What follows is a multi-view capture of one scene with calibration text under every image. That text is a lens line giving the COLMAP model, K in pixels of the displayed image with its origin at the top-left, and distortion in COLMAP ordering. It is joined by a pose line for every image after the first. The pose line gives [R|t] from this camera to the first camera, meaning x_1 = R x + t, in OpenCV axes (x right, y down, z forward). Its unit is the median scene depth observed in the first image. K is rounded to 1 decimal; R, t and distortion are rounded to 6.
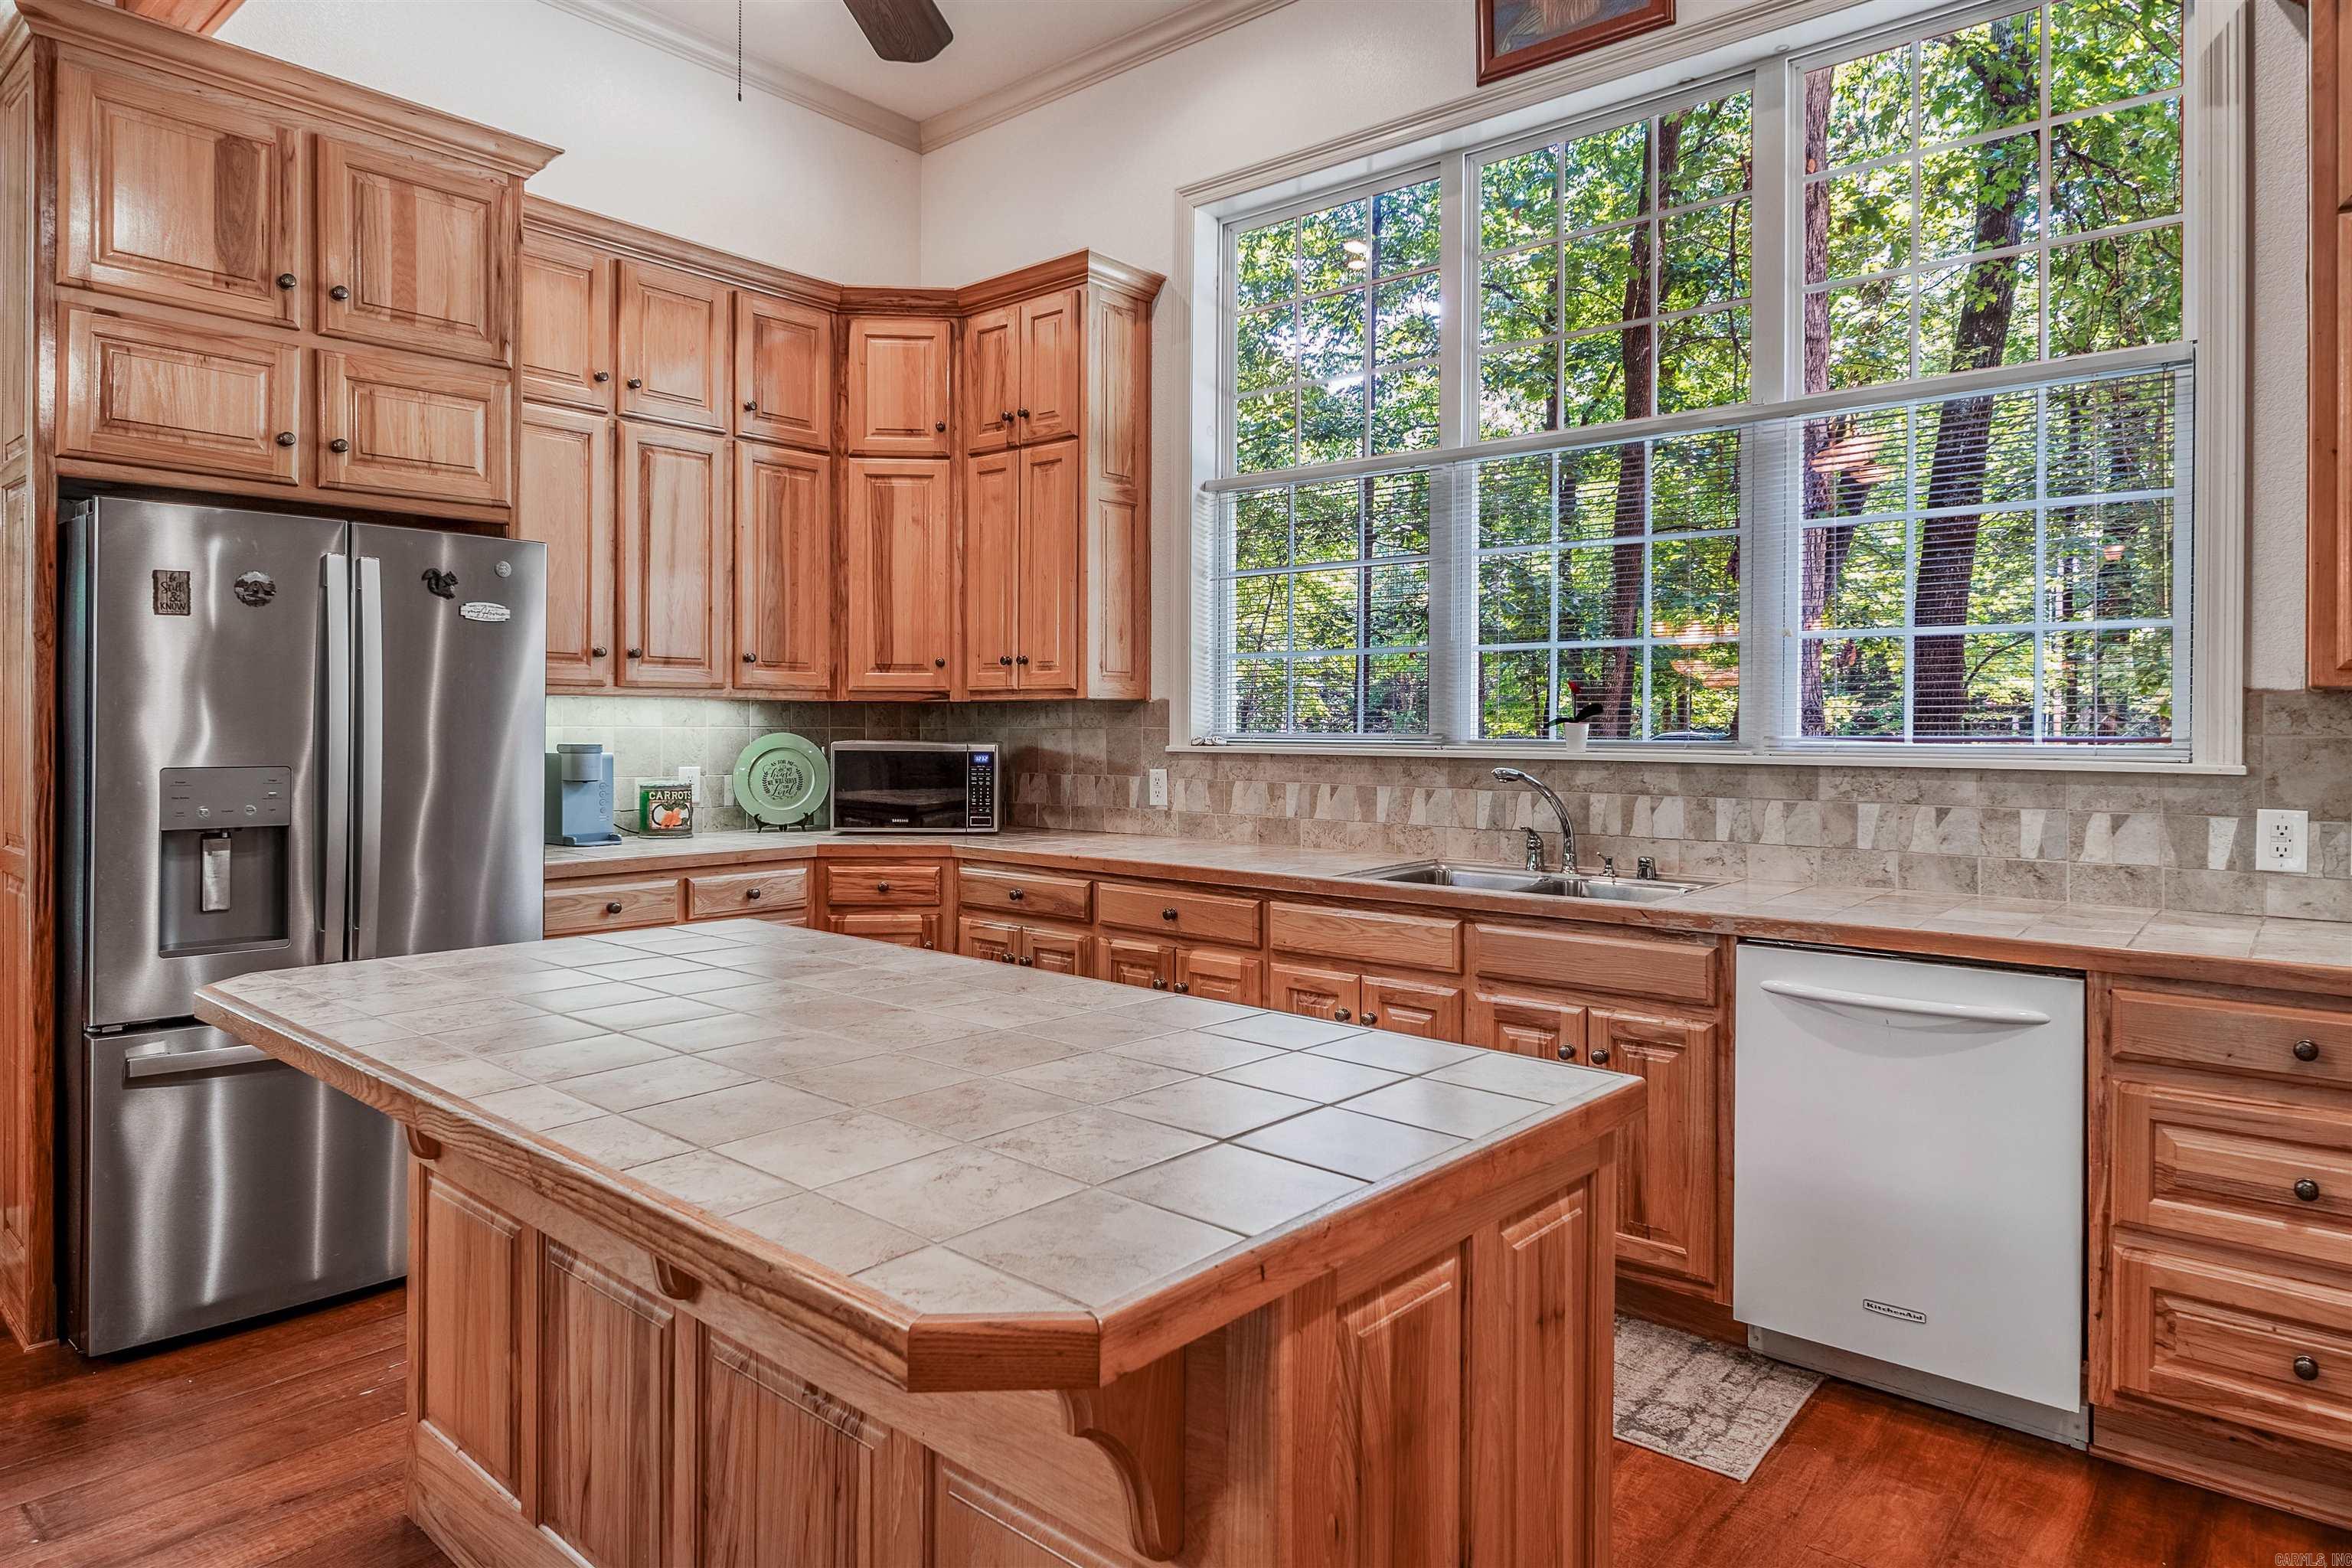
lens RADIAL K [[1368.3, 0, 1161.9], [0, 1368.3, 738.9], [0, 0, 1]] dist [-0.019316, -0.001302]
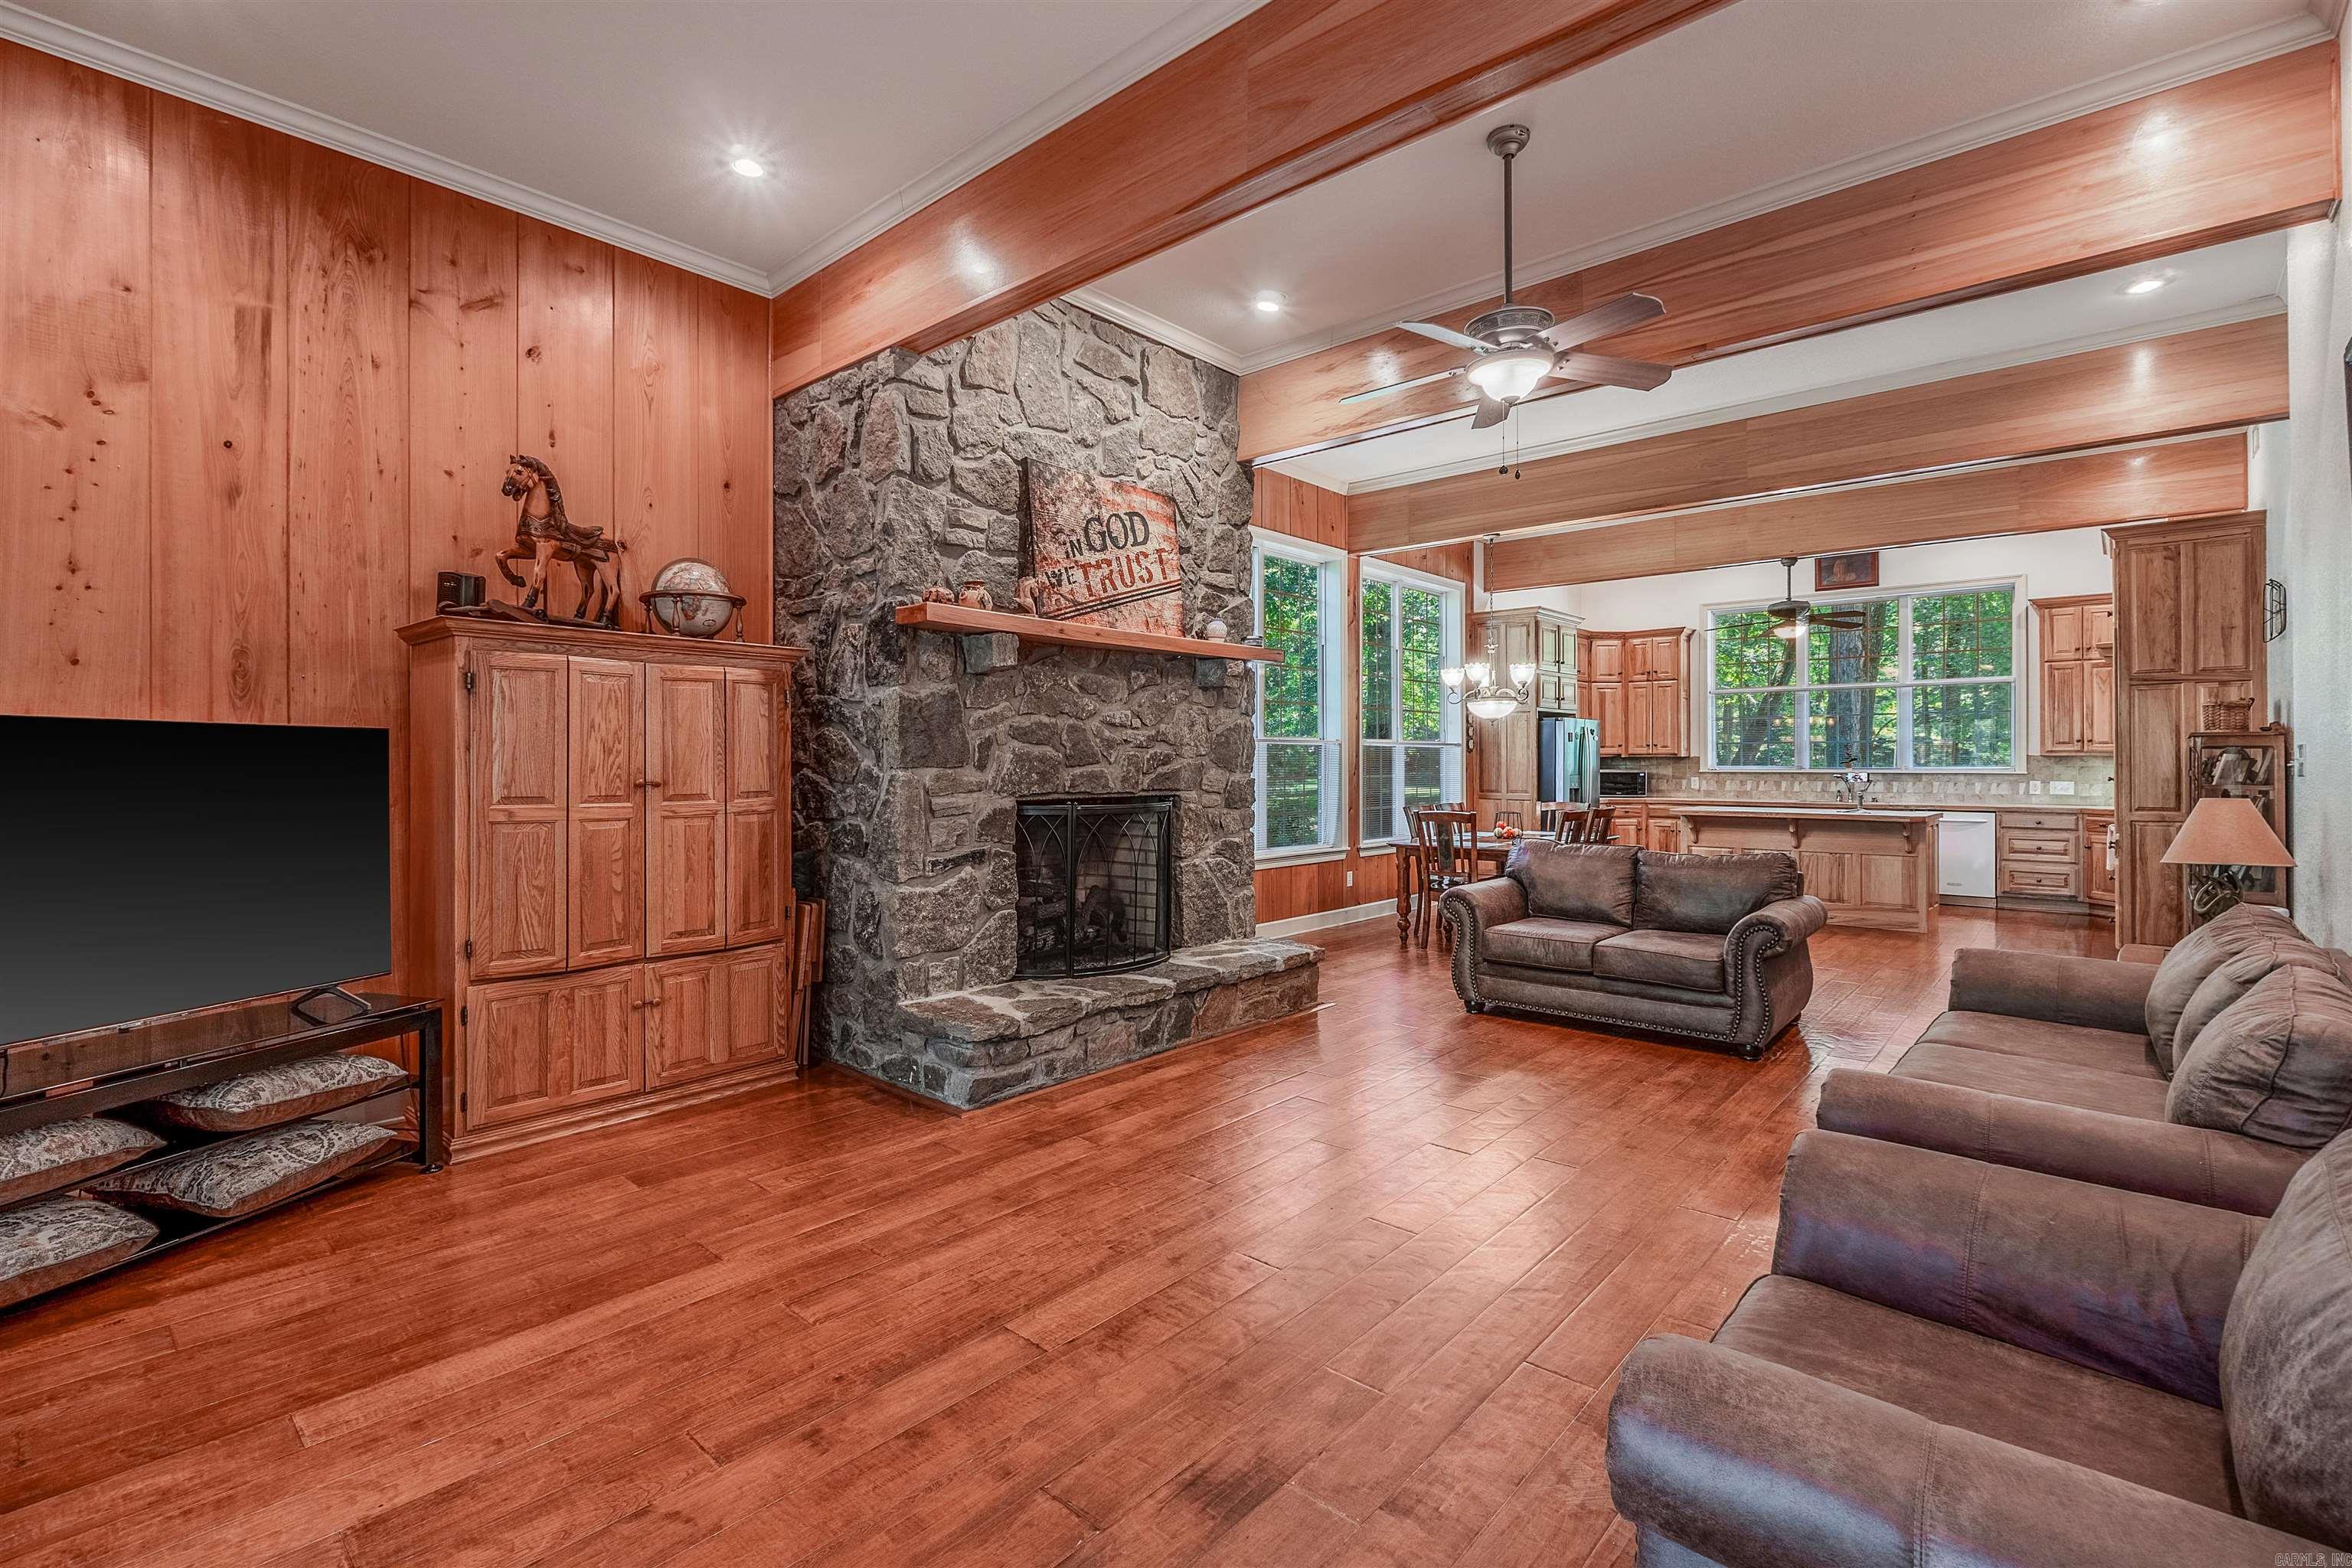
lens RADIAL K [[1055.5, 0, 1165.2], [0, 1055.5, 761.9], [0, 0, 1]] dist [-0.004809, -0.000160]
pose [[0.999632, -0.008454, -0.025762, -1.656831], [0.008263, 0.999938, -0.007505, -0.009603], [0.025823, 0.007289, 0.999640, -2.157466]]
